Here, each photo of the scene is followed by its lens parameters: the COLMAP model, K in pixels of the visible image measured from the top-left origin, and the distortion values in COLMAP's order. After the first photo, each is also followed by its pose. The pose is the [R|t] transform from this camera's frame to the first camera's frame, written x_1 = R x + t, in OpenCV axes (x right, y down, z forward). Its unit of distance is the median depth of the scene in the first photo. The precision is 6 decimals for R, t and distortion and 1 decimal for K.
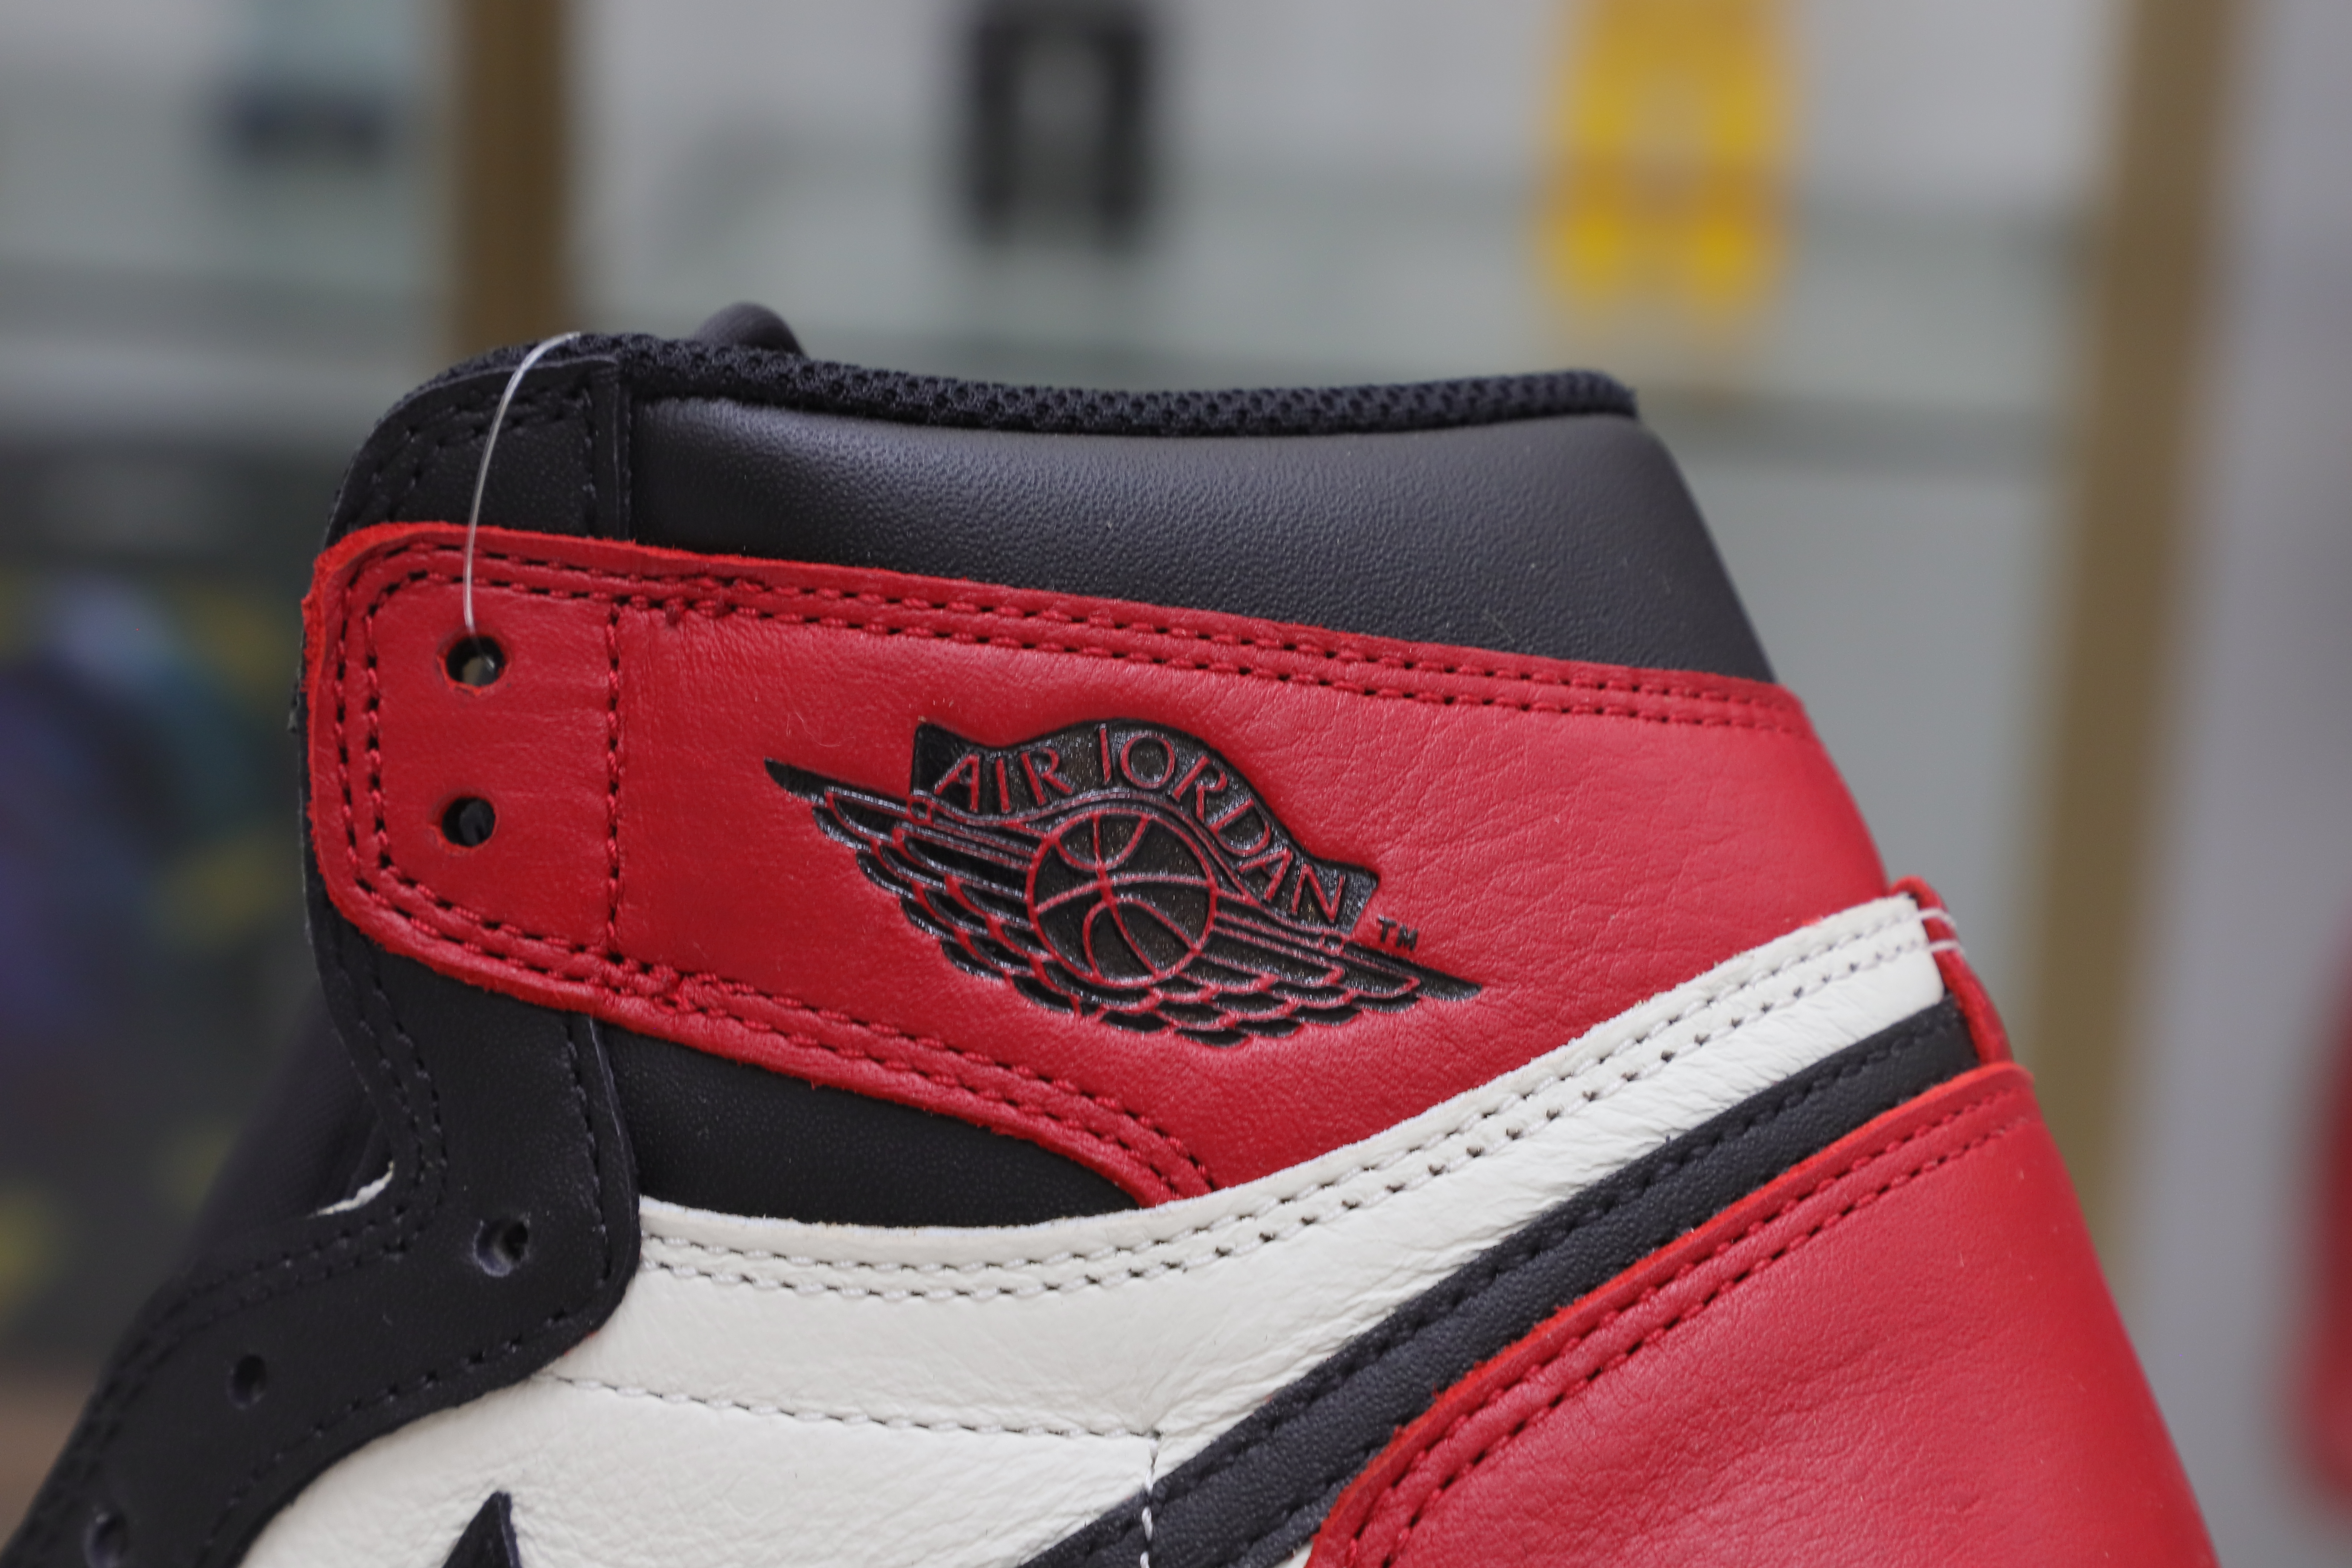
lens RADIAL K [[5662.2, 0, 1176.0], [0, 5662.2, 784.0], [0, 0, 1]] dist [0.284814, -0.227371]
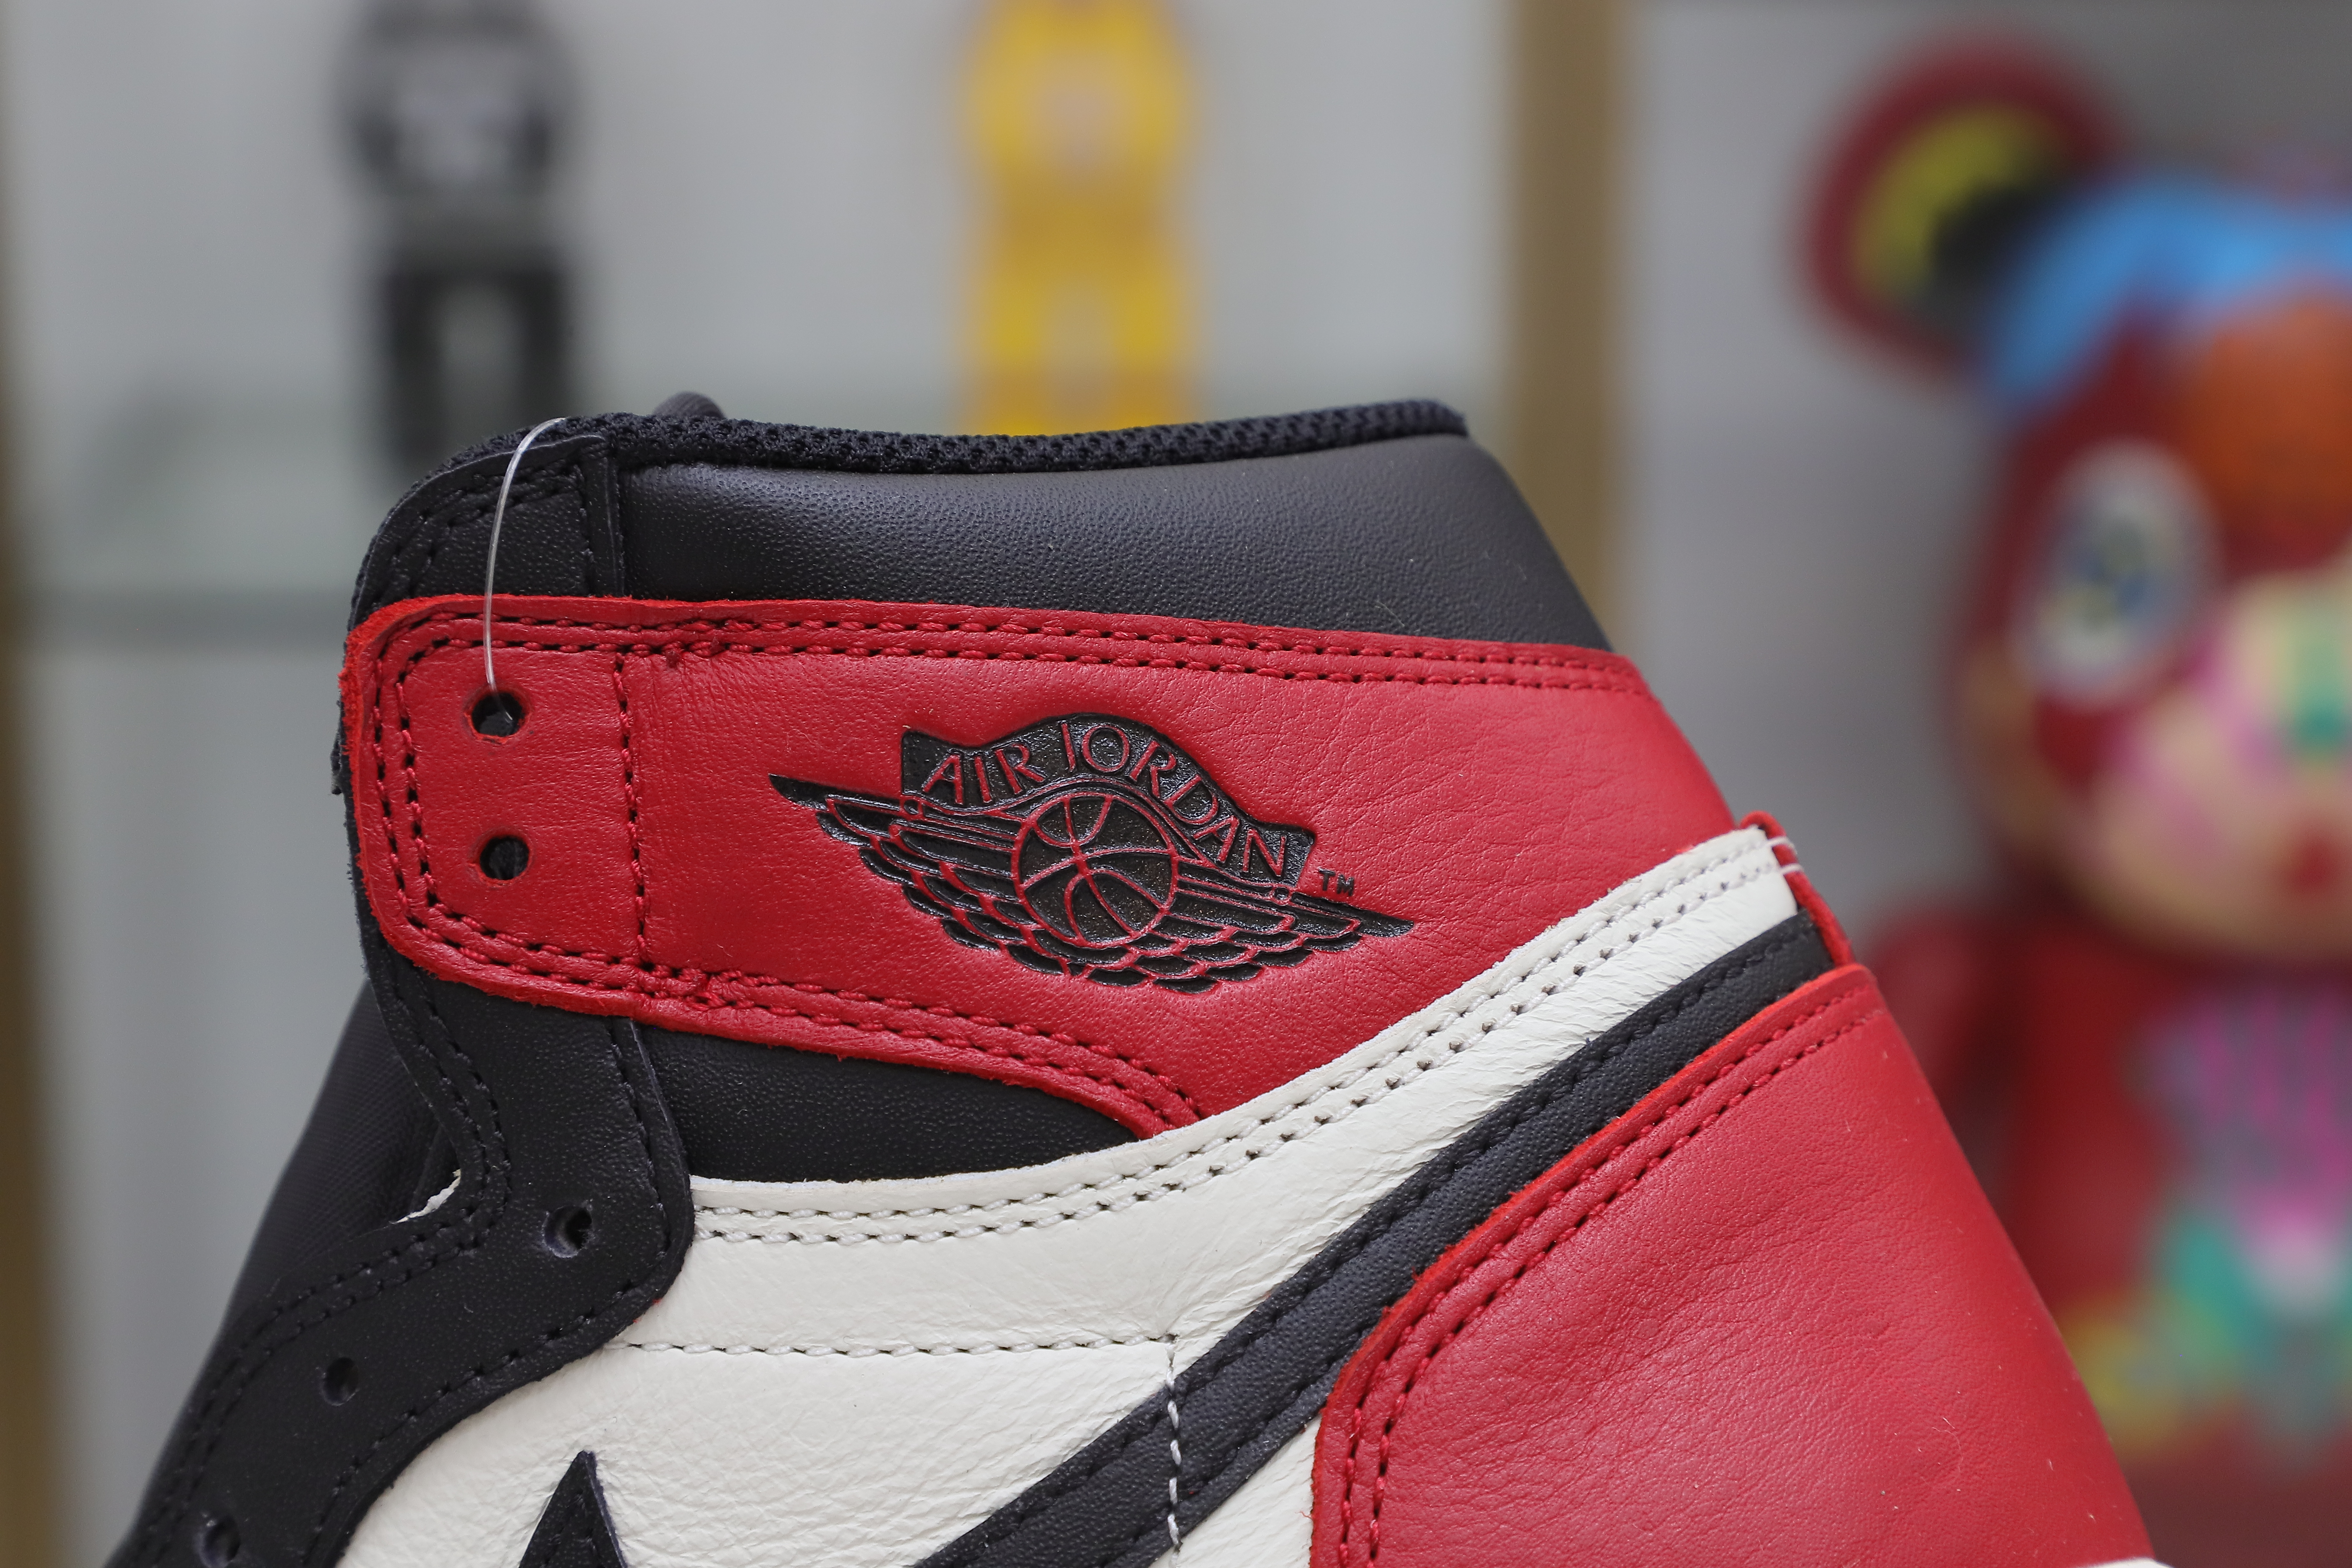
lens RADIAL K [[5662.2, 0, 1176.0], [0, 5662.2, 784.0], [0, 0, 1]] dist [0.284814, -0.227371]
pose [[0.992438, -0.086480, 0.087106, -0.089755], [0.090853, 0.994728, -0.047554, 0.057740], [-0.082534, 0.055108, 0.995063, -0.126640]]
